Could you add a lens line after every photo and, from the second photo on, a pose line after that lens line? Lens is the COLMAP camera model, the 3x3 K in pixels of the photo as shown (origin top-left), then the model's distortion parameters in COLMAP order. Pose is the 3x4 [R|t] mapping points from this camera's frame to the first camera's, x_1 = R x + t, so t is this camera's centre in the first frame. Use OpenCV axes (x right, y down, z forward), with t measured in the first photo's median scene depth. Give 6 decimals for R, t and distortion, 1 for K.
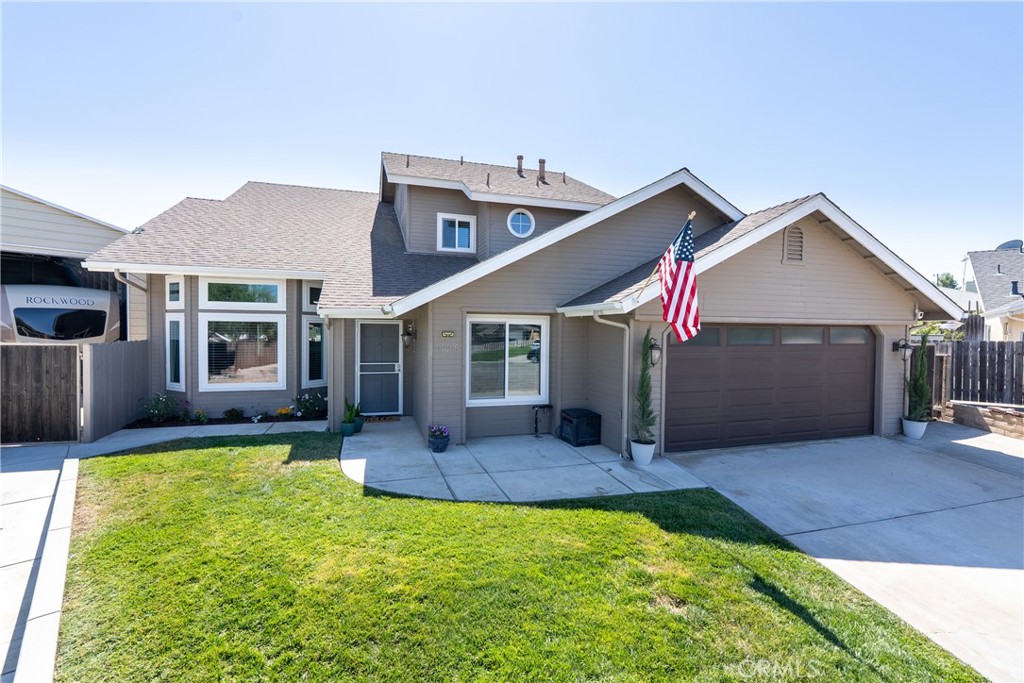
lens RADIAL K [[465.2, 0, 510.2], [0, 465.2, 341.1], [0, 0, 1]] dist [-0.000926, -0.003247]
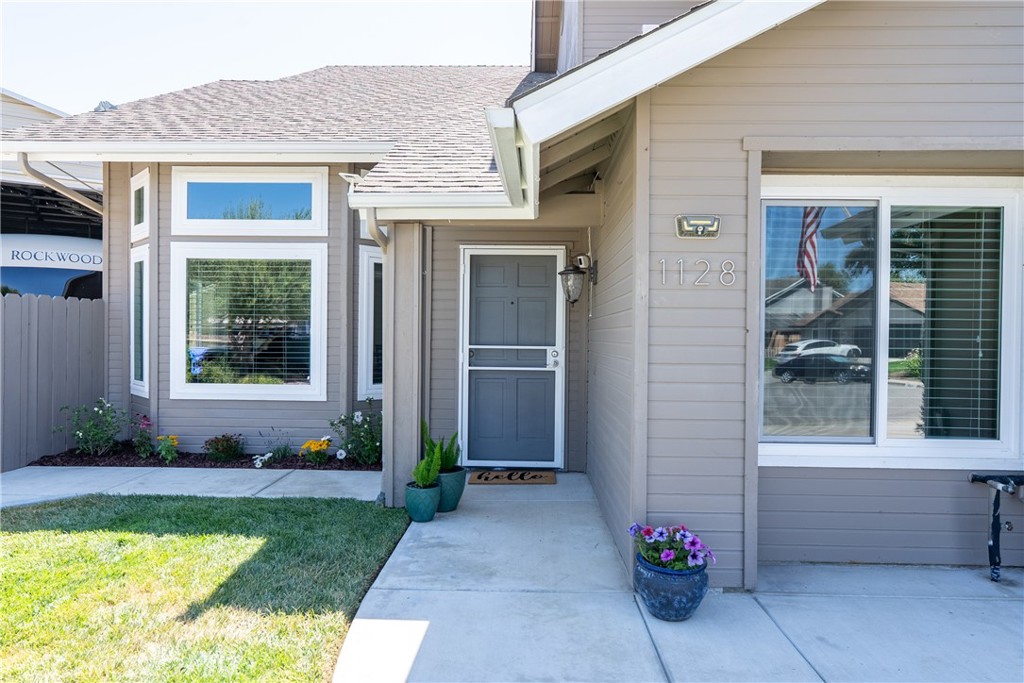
lens RADIAL K [[676.8, 0, 511.2], [0, 676.8, 341.4], [0, 0, 1]] dist [0.005930, -0.000624]
pose [[0.948253, 0.004454, -0.317486, -0.085837], [-0.008605, 0.999895, -0.011673, 0.052639], [0.317401, 0.013801, 0.948191, 0.422672]]
